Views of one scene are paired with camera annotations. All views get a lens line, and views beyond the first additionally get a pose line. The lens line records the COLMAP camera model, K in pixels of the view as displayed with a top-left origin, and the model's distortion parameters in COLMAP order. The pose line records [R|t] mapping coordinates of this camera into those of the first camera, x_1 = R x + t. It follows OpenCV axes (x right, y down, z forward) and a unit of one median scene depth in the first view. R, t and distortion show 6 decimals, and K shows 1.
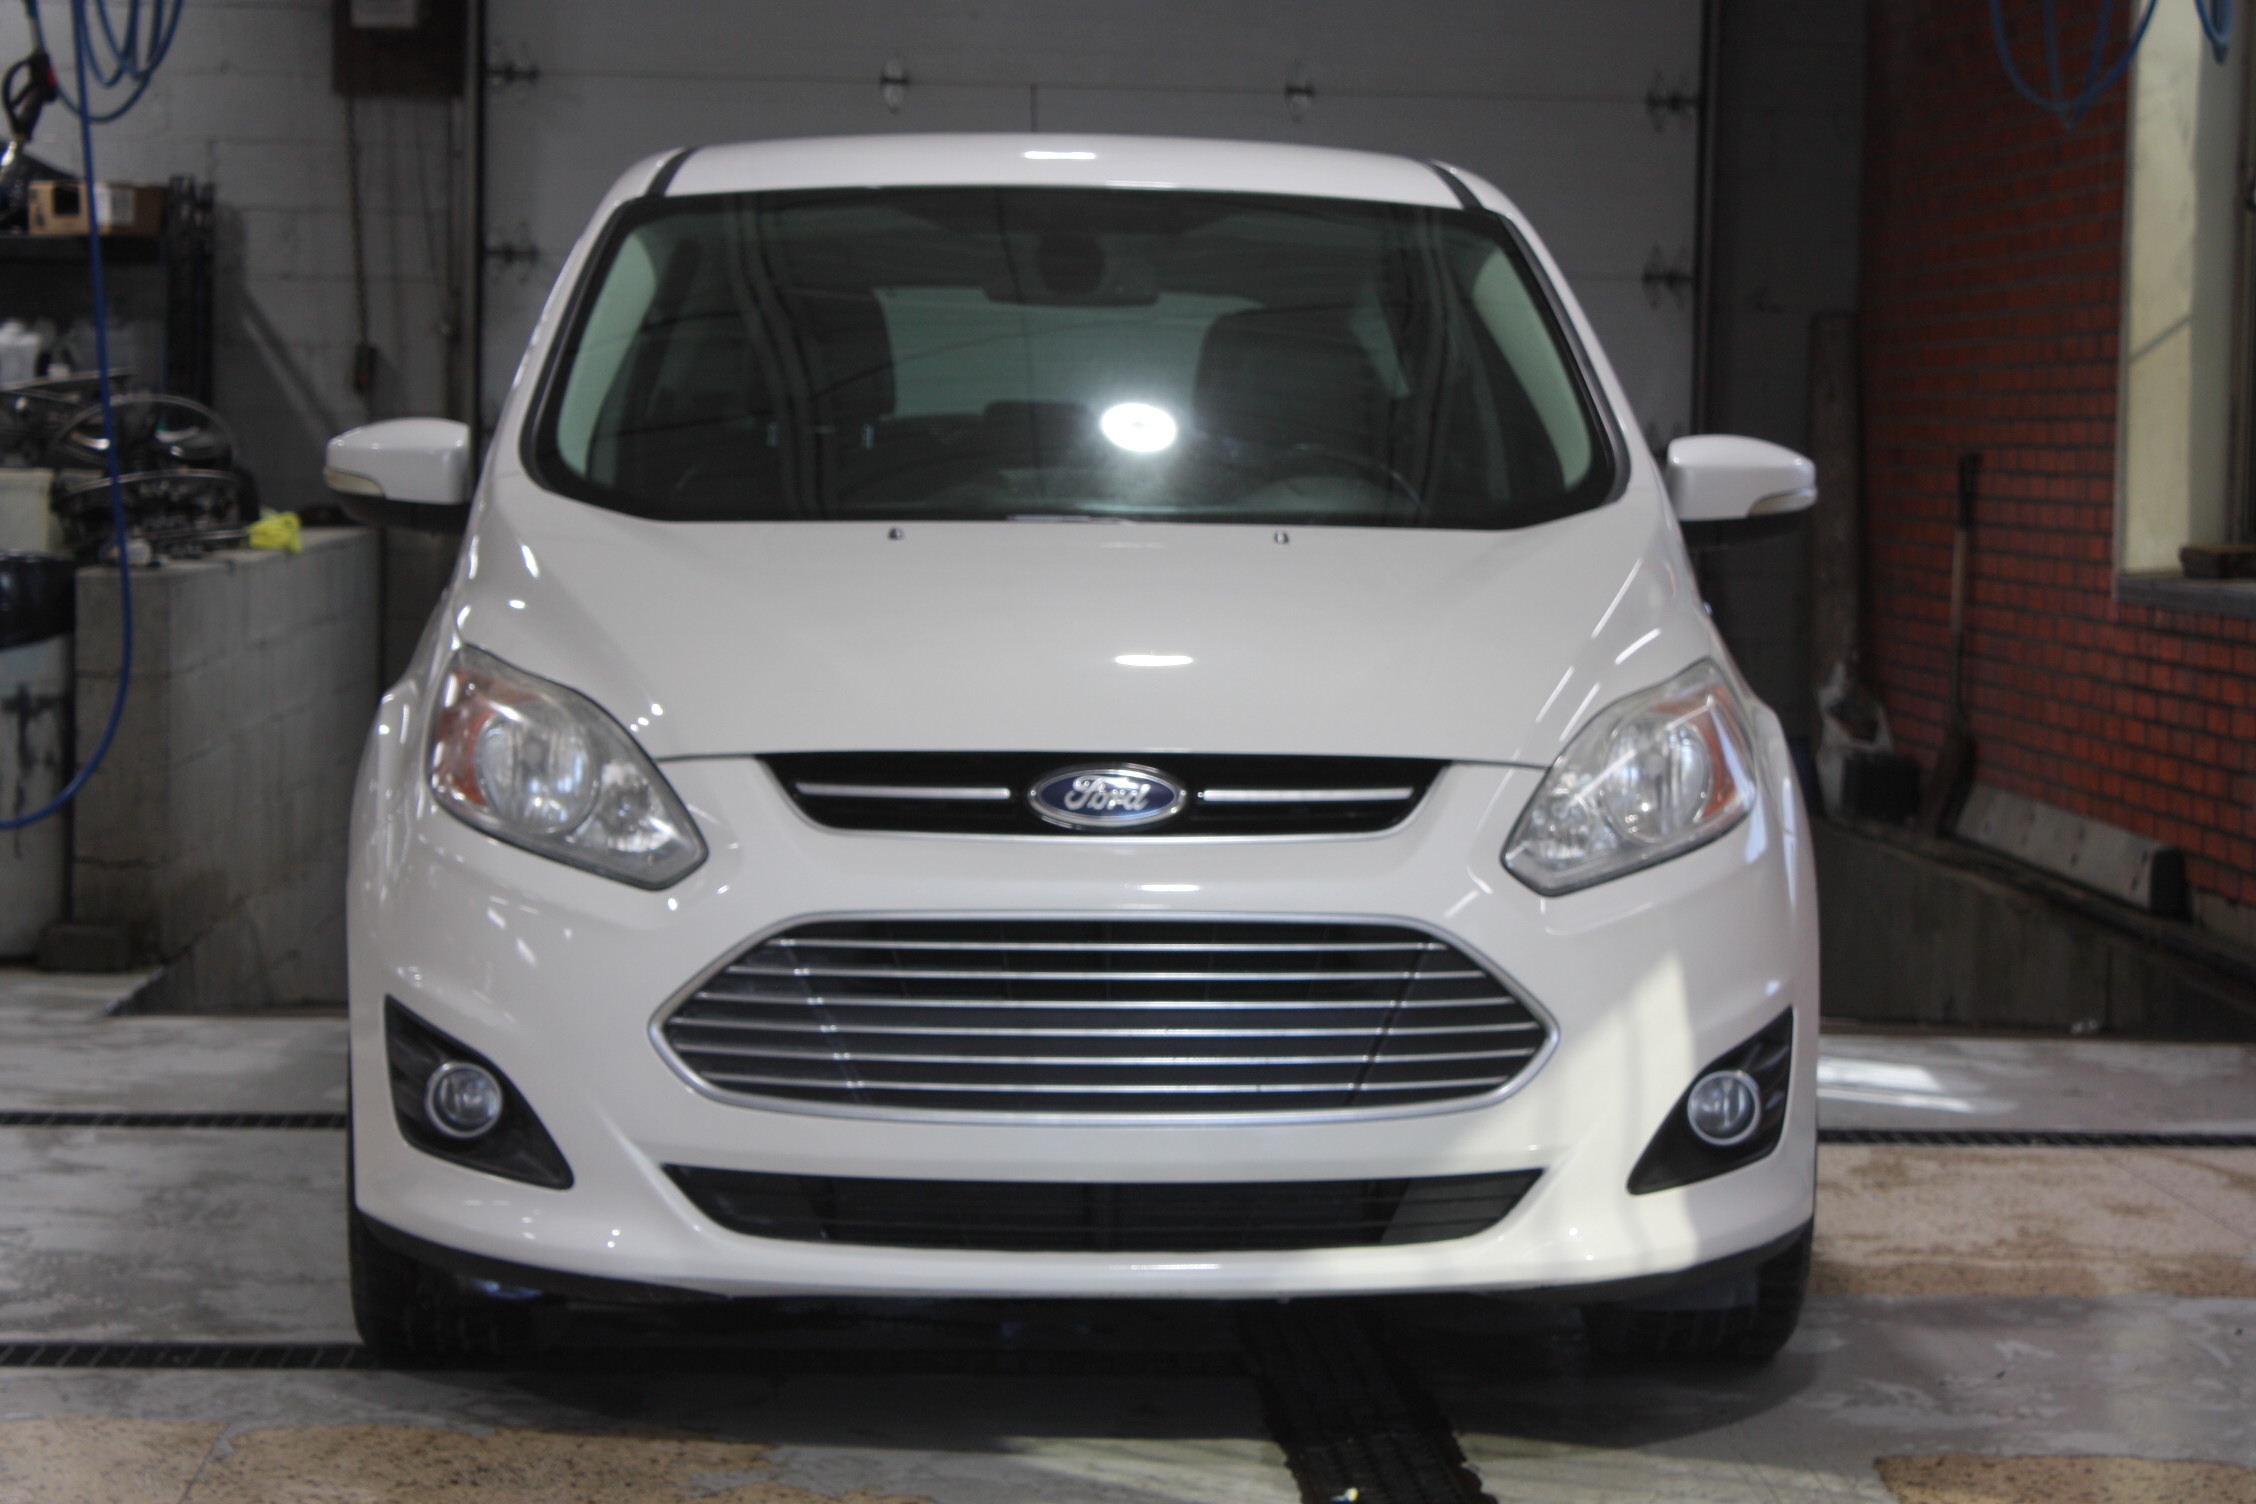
lens RADIAL K [[5524.4, 0, 1128.1], [0, 5524.4, 746.8], [0, 0, 1]] dist [0.132773, 0.000000]
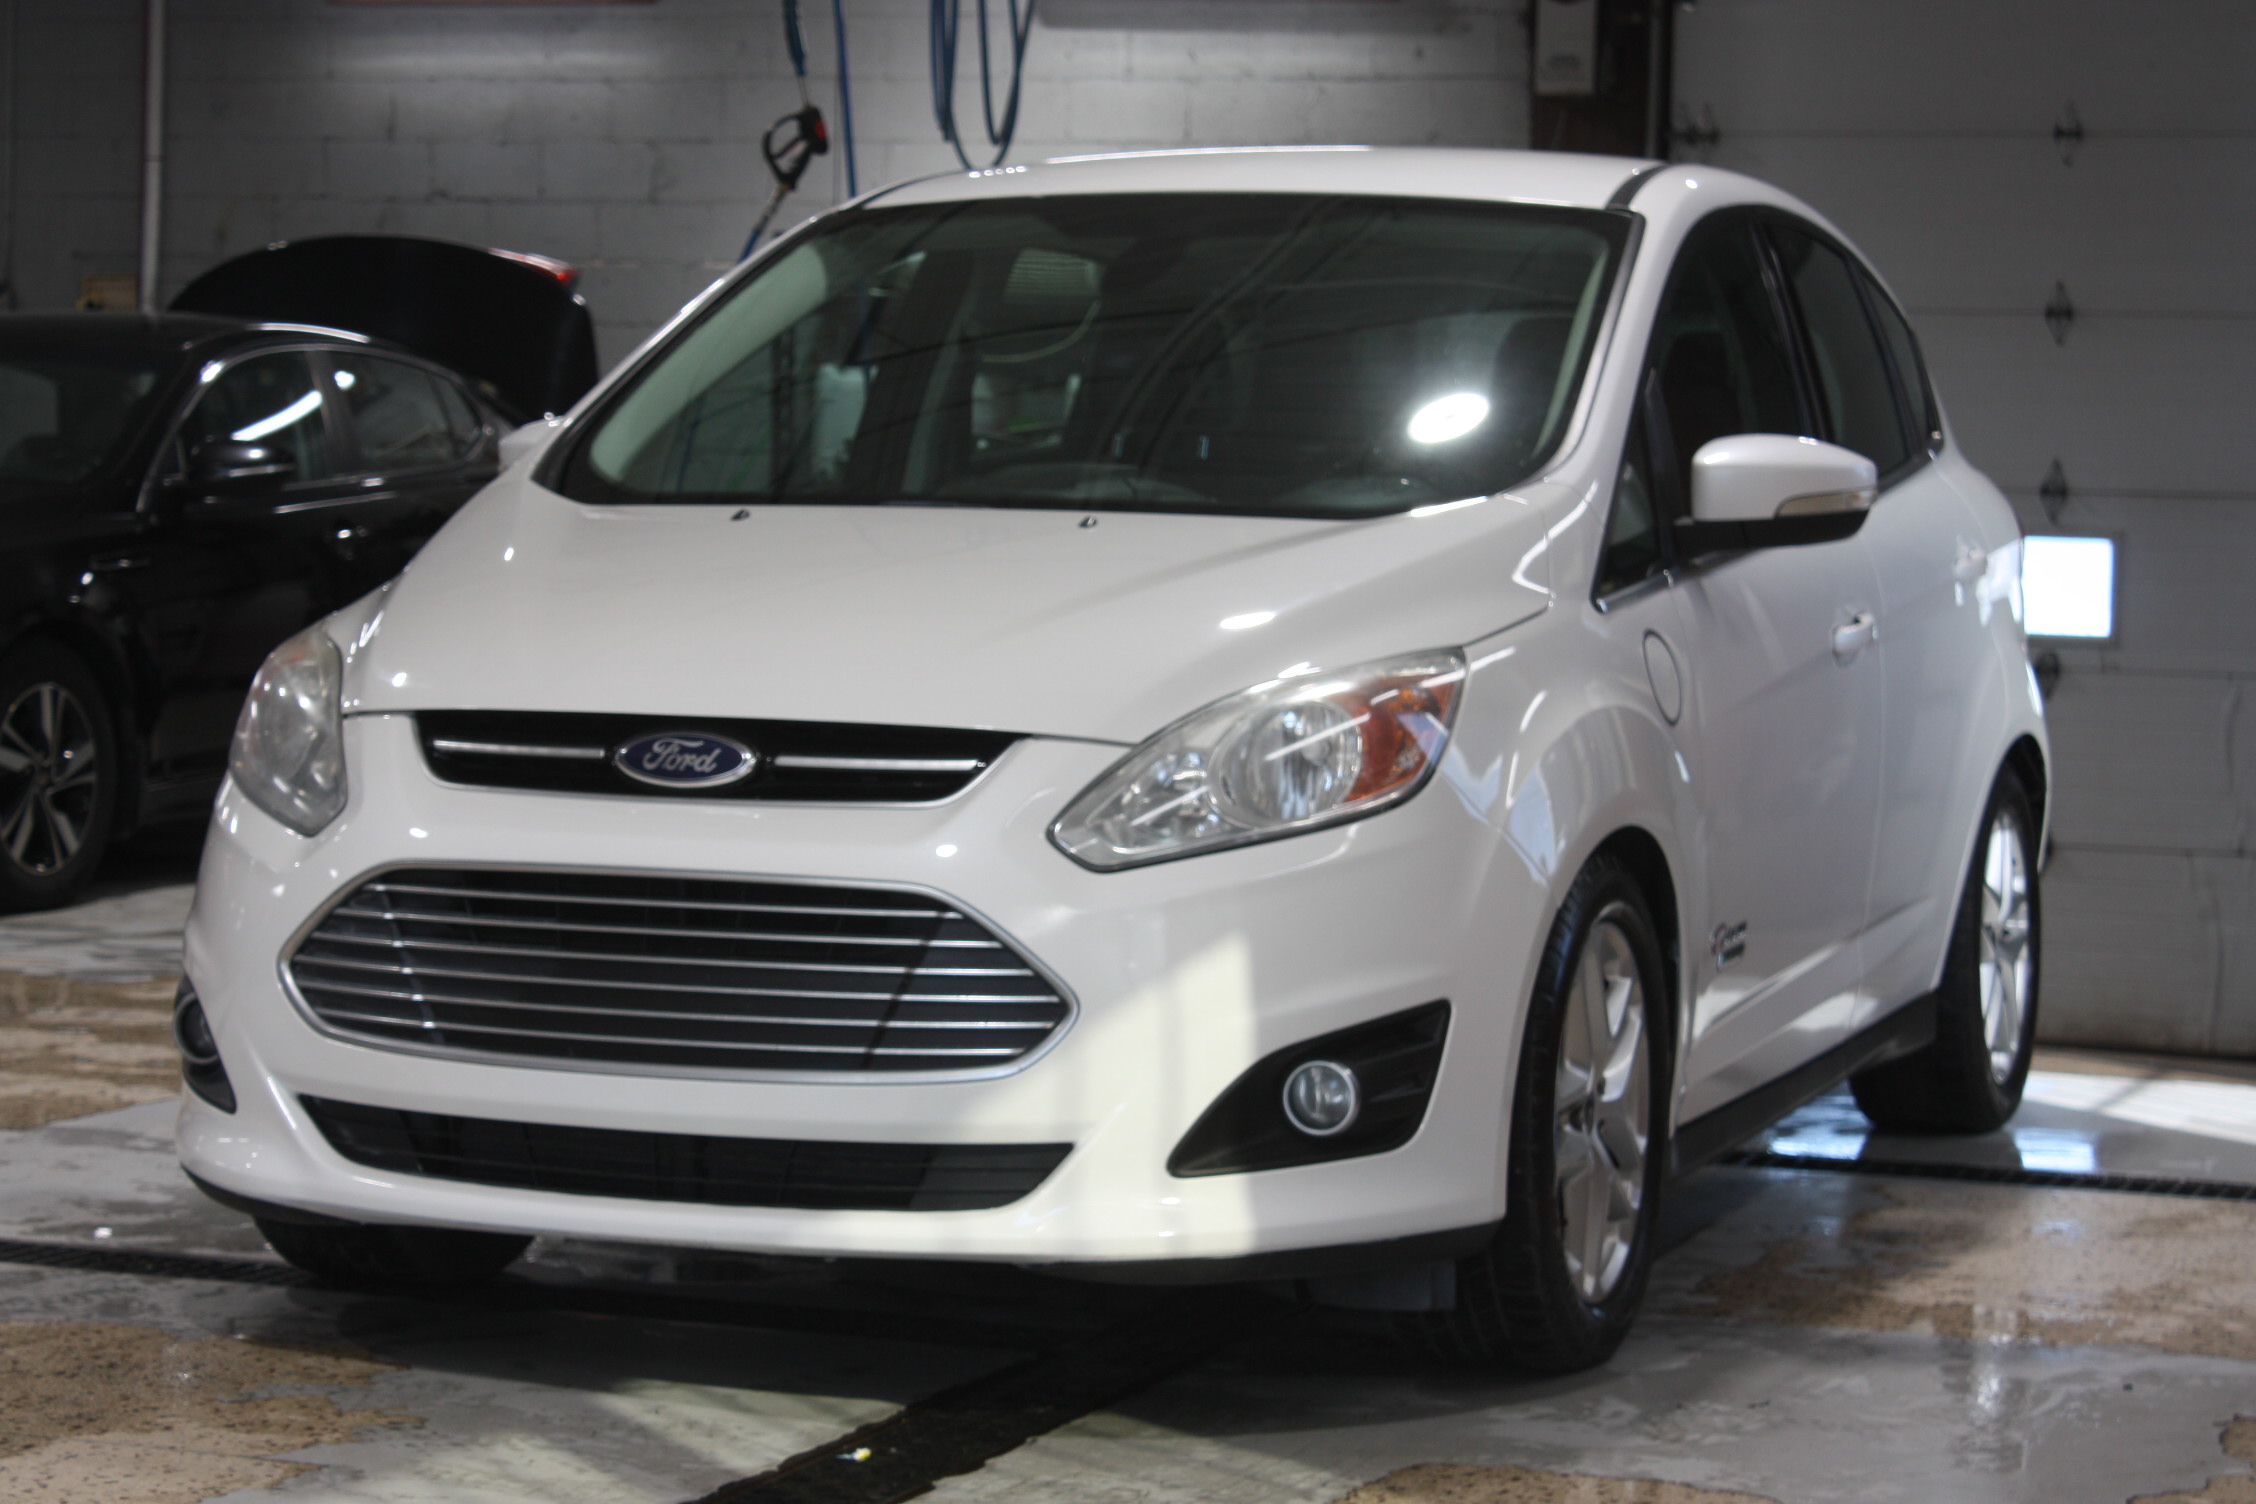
lens RADIAL K [[5327.5, 0, 1127.5], [0, 5327.5, 759.3], [0, 0, 1]] dist [0.204261, 0.000000]
pose [[0.910923, 0.026022, -0.411755, 0.480864], [-0.032561, 0.999430, -0.008874, 0.015213], [0.411290, 0.021490, 0.911251, 0.126564]]
